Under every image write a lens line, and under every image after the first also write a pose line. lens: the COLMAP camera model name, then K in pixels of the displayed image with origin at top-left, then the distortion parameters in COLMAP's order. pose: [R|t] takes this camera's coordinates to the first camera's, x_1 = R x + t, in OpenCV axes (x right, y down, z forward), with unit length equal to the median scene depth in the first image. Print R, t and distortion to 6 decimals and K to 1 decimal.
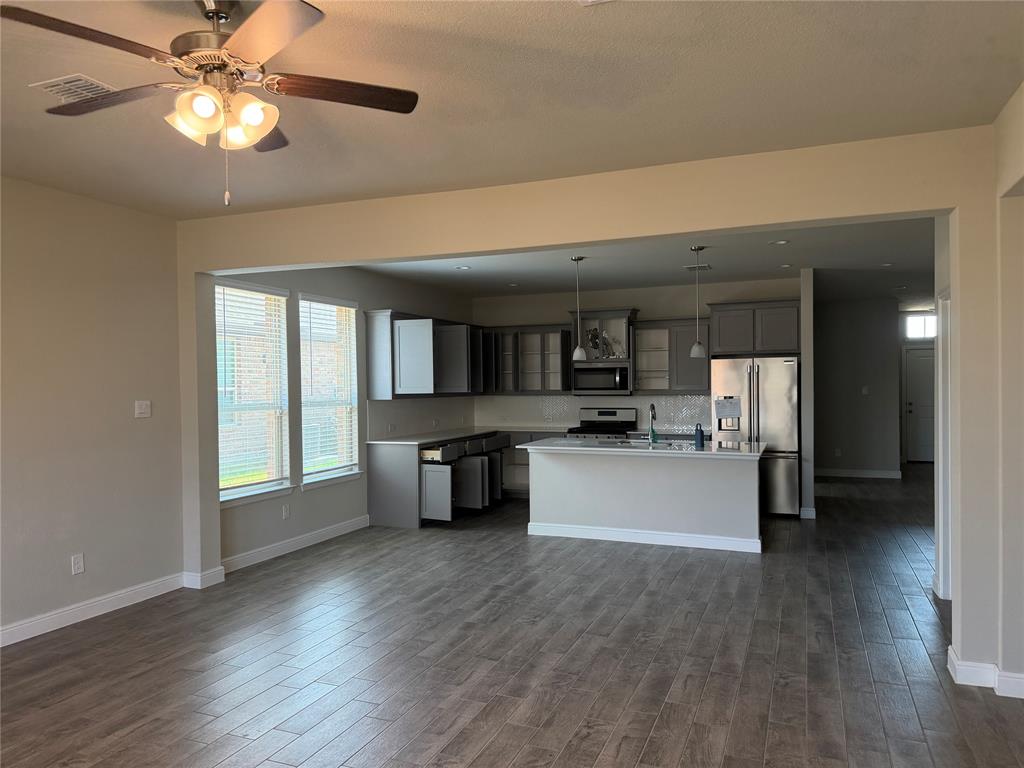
lens RADIAL K [[724.3, 0, 515.0], [0, 724.3, 392.6], [0, 0, 1]] dist [0.084317, -0.092919]
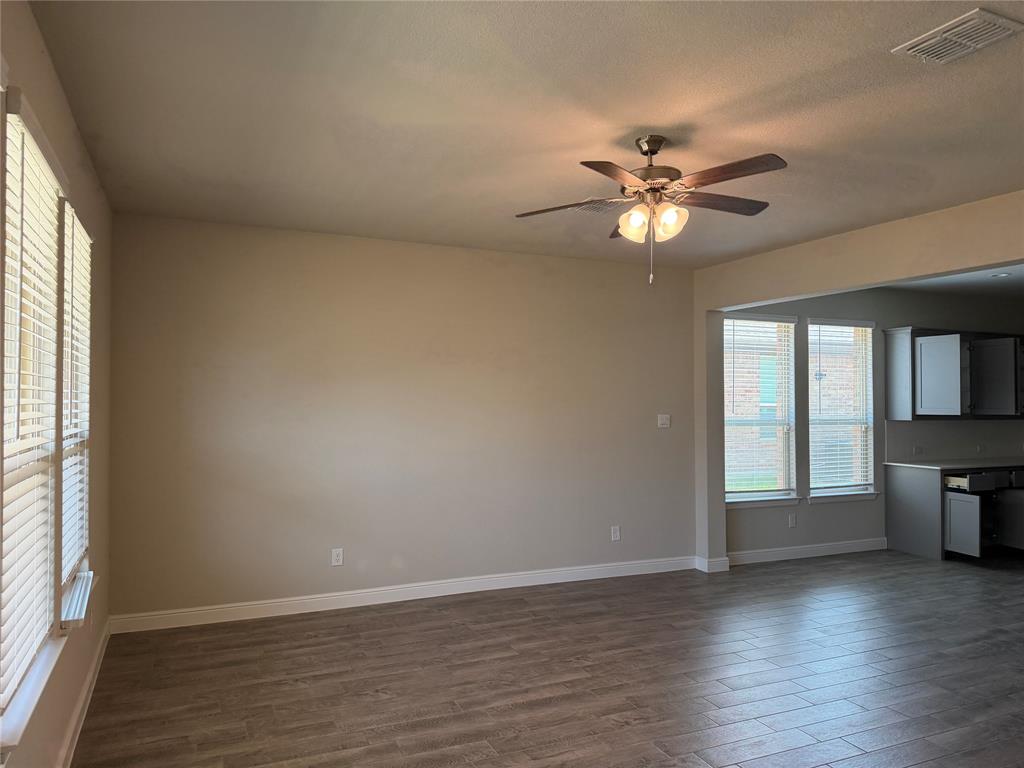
lens RADIAL K [[724.3, 0, 515.0], [0, 724.3, 392.6], [0, 0, 1]] dist [0.084317, -0.092919]
pose [[0.725322, 0.006663, -0.688378, 0.134662], [-0.020494, 0.999719, -0.011916, -0.005454], [0.688105, 0.022751, 0.725254, -0.073932]]
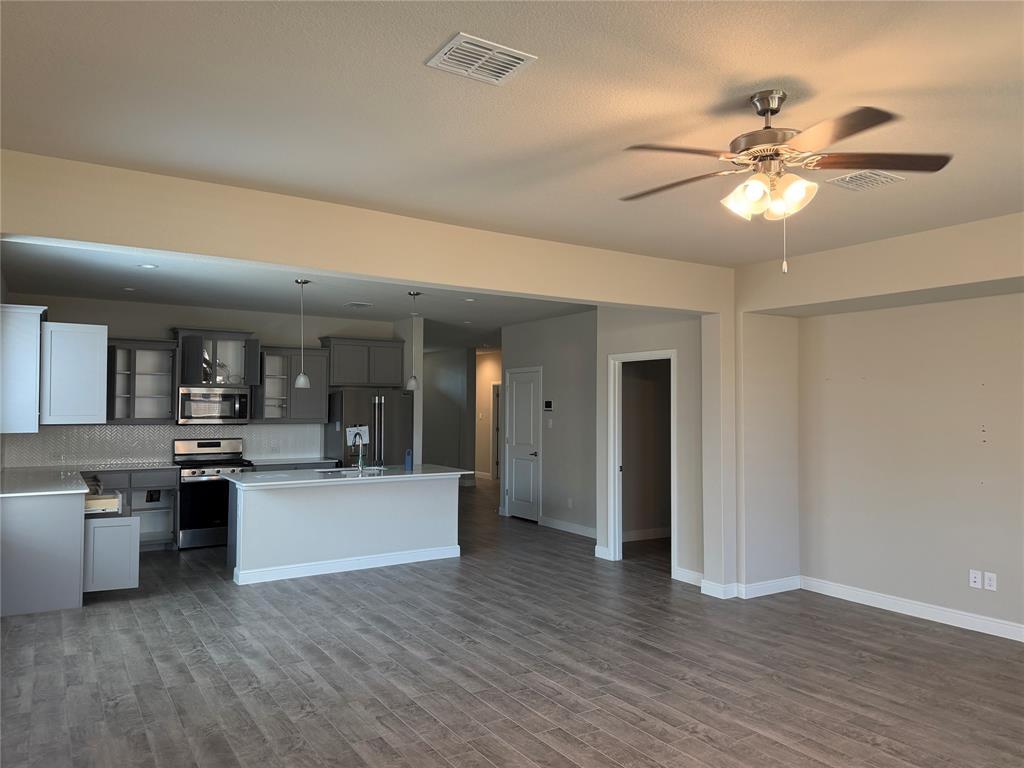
lens RADIAL K [[724.3, 0, 515.0], [0, 724.3, 392.6], [0, 0, 1]] dist [0.084317, -0.092919]
pose [[0.572945, 0.031594, 0.818985, -0.557228], [-0.002861, 0.999328, -0.036550, -0.004925], [-0.819589, 0.018598, 0.572650, 0.230272]]
